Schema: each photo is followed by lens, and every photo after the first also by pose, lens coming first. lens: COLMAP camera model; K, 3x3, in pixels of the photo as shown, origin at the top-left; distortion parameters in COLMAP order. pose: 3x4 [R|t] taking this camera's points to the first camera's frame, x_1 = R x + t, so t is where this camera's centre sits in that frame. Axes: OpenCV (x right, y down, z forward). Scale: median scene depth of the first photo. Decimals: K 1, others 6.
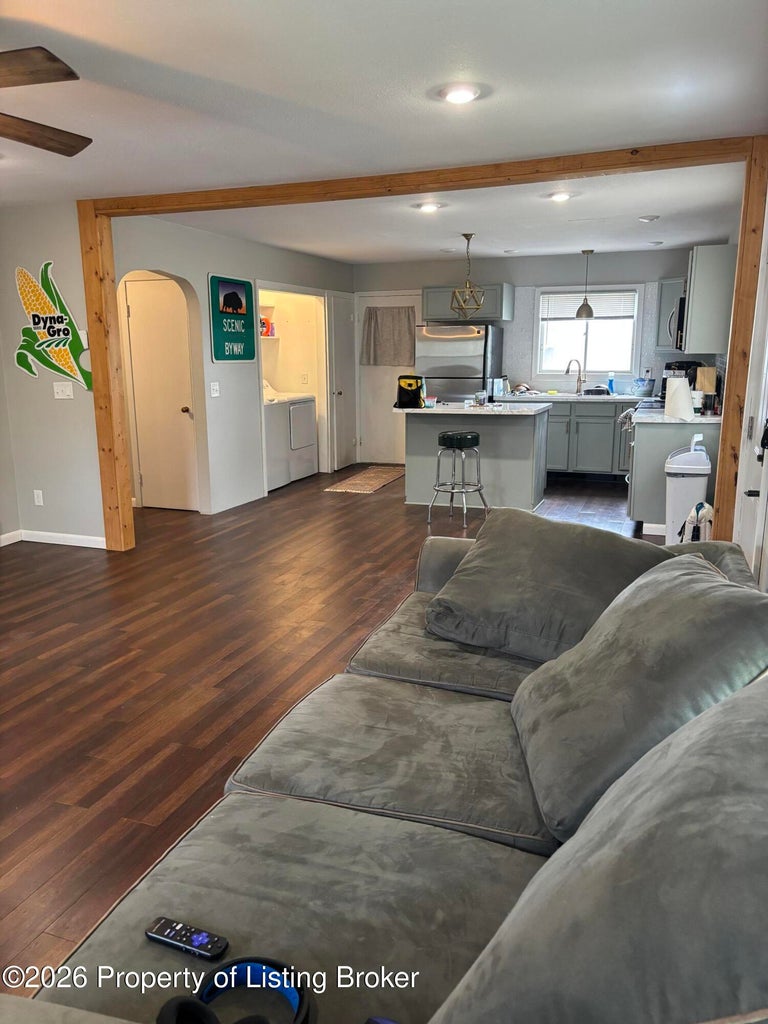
lens RADIAL K [[776.9, 0, 382.2], [0, 776.9, 516.0], [0, 0, 1]] dist [0.041260, -0.045898]
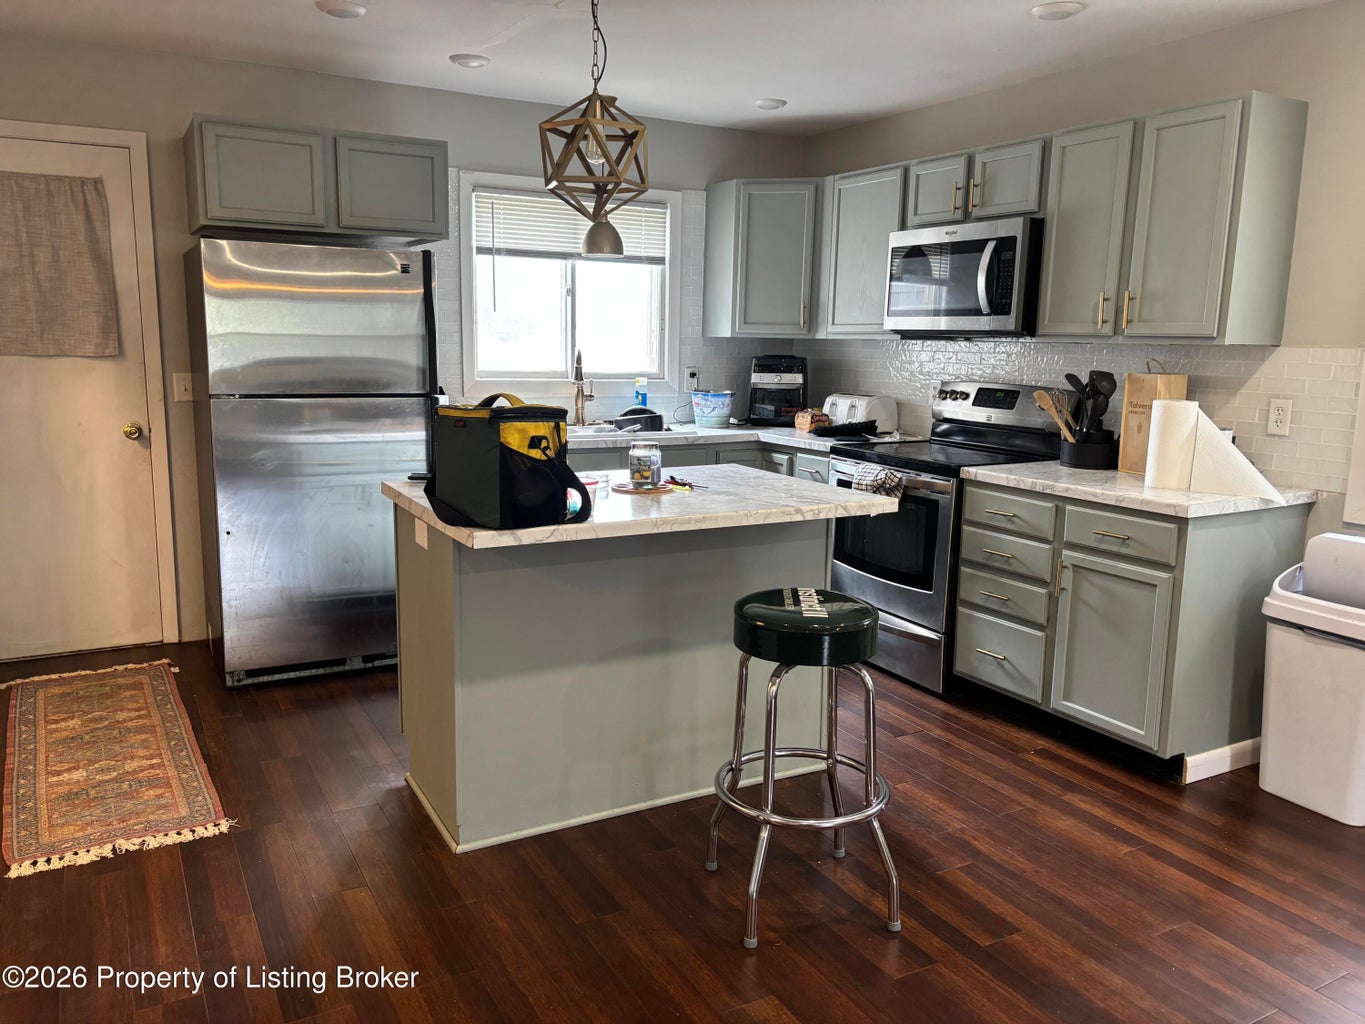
lens RADIAL K [[1035.6, 0, 684.5], [0, 1035.6, 505.2], [0, 0, 1]] dist [0.041260, -0.045898]
pose [[0.639326, -0.107483, 0.761387, -0.254769], [0.137773, 0.990171, 0.024093, -0.183843], [-0.756492, 0.089495, 0.647850, 0.905156]]
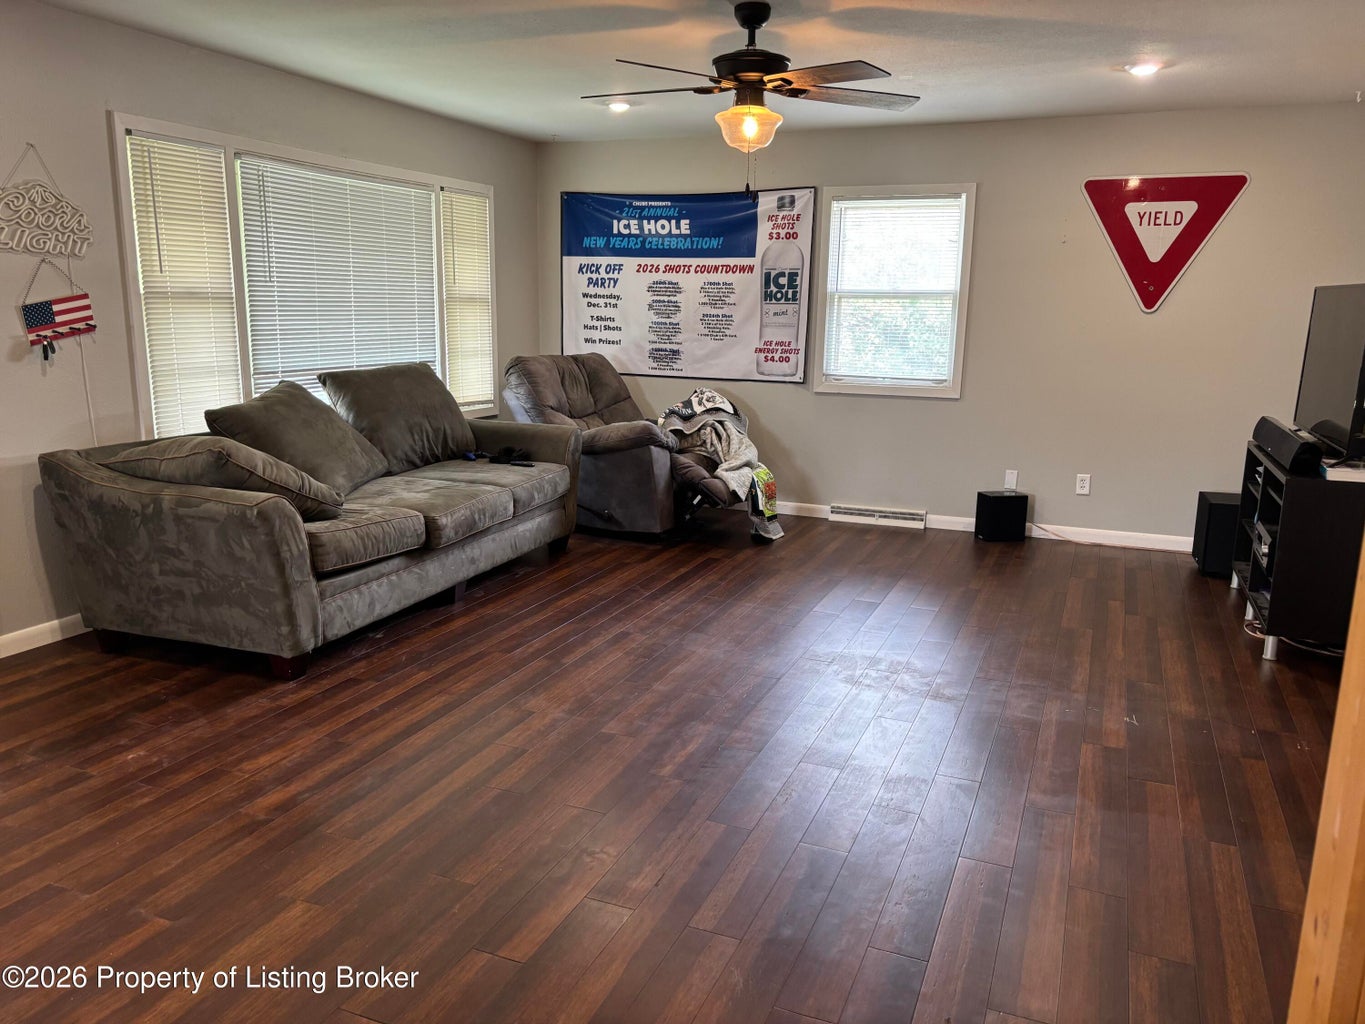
lens RADIAL K [[1035.6, 0, 689.5], [0, 1035.6, 525.0], [0, 0, 1]] dist [0.041260, -0.045898]
pose [[-0.999582, -0.016947, 0.023443, -0.241251], [-0.005792, 0.911249, 0.411814, -0.233385], [-0.028342, 0.411506, -0.910966, 1.142730]]
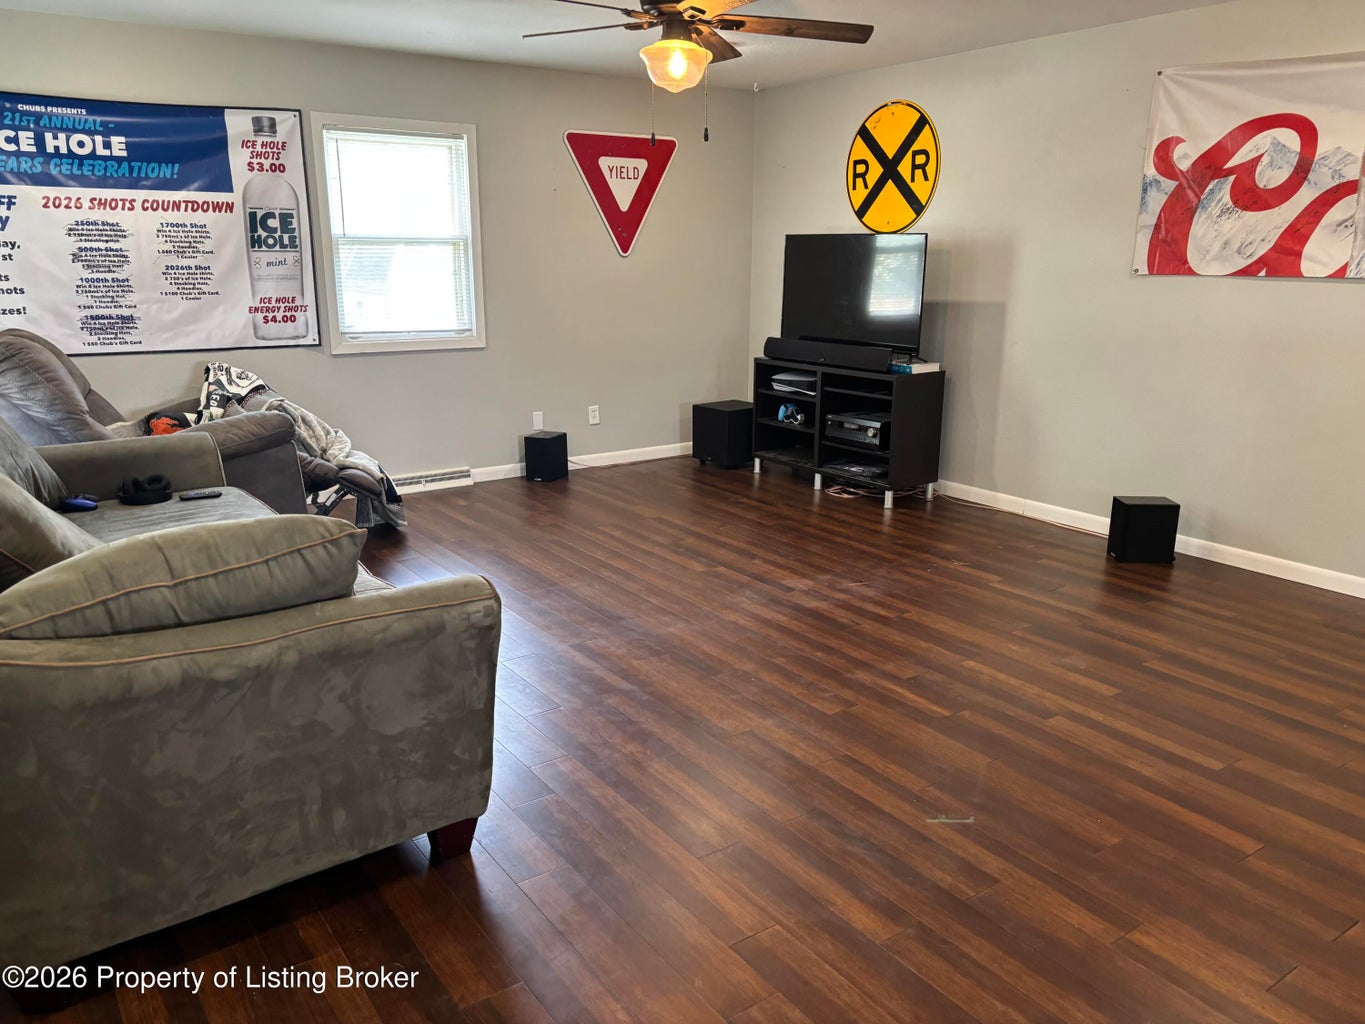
lens RADIAL K [[1035.6, 0, 686.1], [0, 1035.6, 515.5], [0, 0, 1]] dist [0.041260, -0.045898]
pose [[-0.564762, 0.206967, -0.798880, 0.310553], [-0.175524, 0.915767, 0.361335, -0.168497], [0.806372, 0.344291, -0.480862, 0.814476]]
